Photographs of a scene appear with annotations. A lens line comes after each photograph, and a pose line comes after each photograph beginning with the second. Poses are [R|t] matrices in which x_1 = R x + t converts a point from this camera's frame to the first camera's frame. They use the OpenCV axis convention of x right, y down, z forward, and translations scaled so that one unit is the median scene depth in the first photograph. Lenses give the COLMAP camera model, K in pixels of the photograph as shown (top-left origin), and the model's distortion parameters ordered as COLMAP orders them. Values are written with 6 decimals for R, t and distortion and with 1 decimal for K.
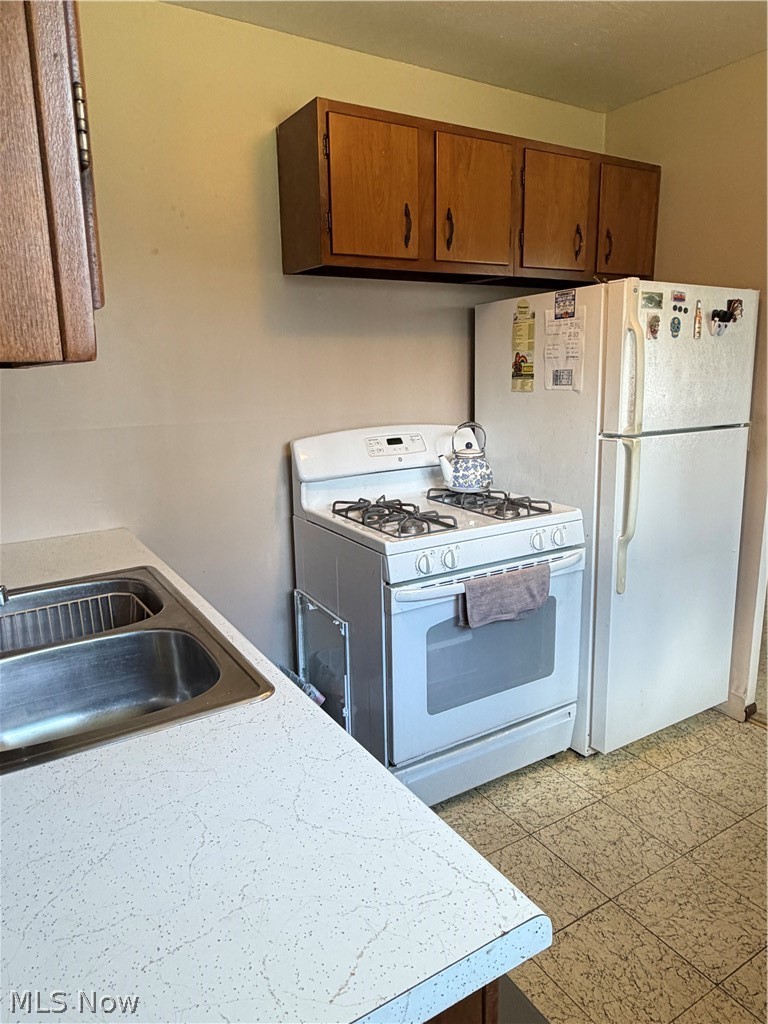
lens RADIAL K [[684.8, 0, 383.6], [0, 684.8, 504.9], [0, 0, 1]] dist [-0.003266, 0.002880]
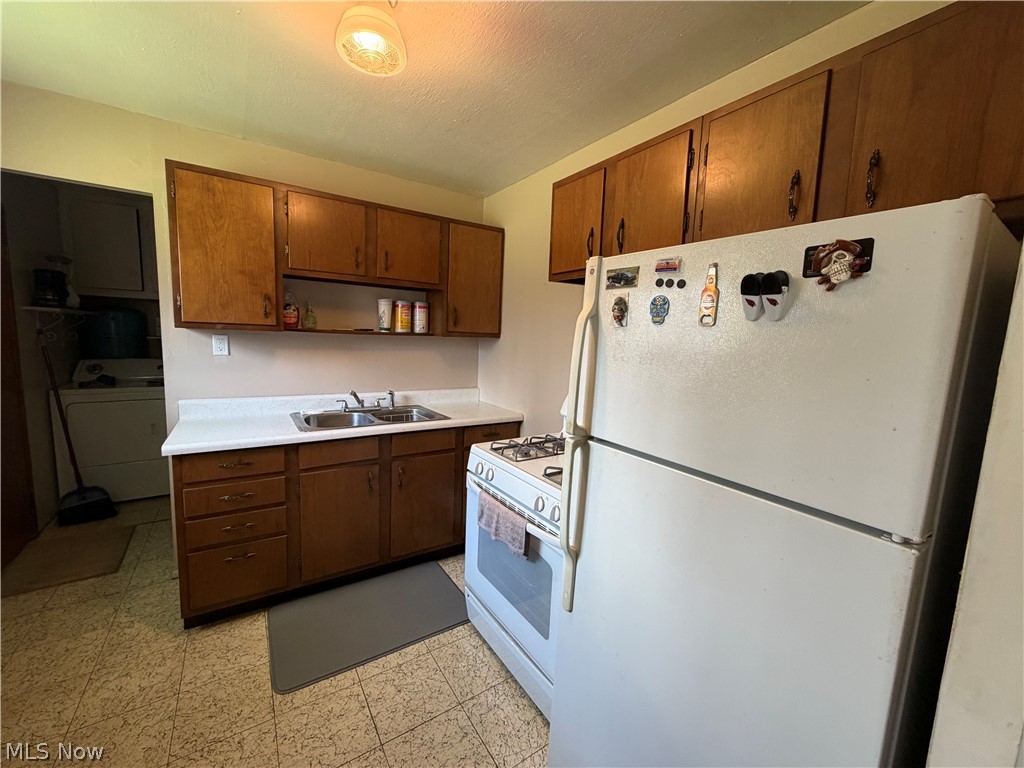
lens RADIAL K [[406.4, 0, 509.4], [0, 406.4, 382.3], [0, 0, 1]] dist [-0.000142, 0.000395]
pose [[0.034685, 0.134553, -0.990299, 0.860575], [-0.241146, 0.962744, 0.122363, -0.208071], [0.969869, 0.234563, 0.065839, 0.864822]]
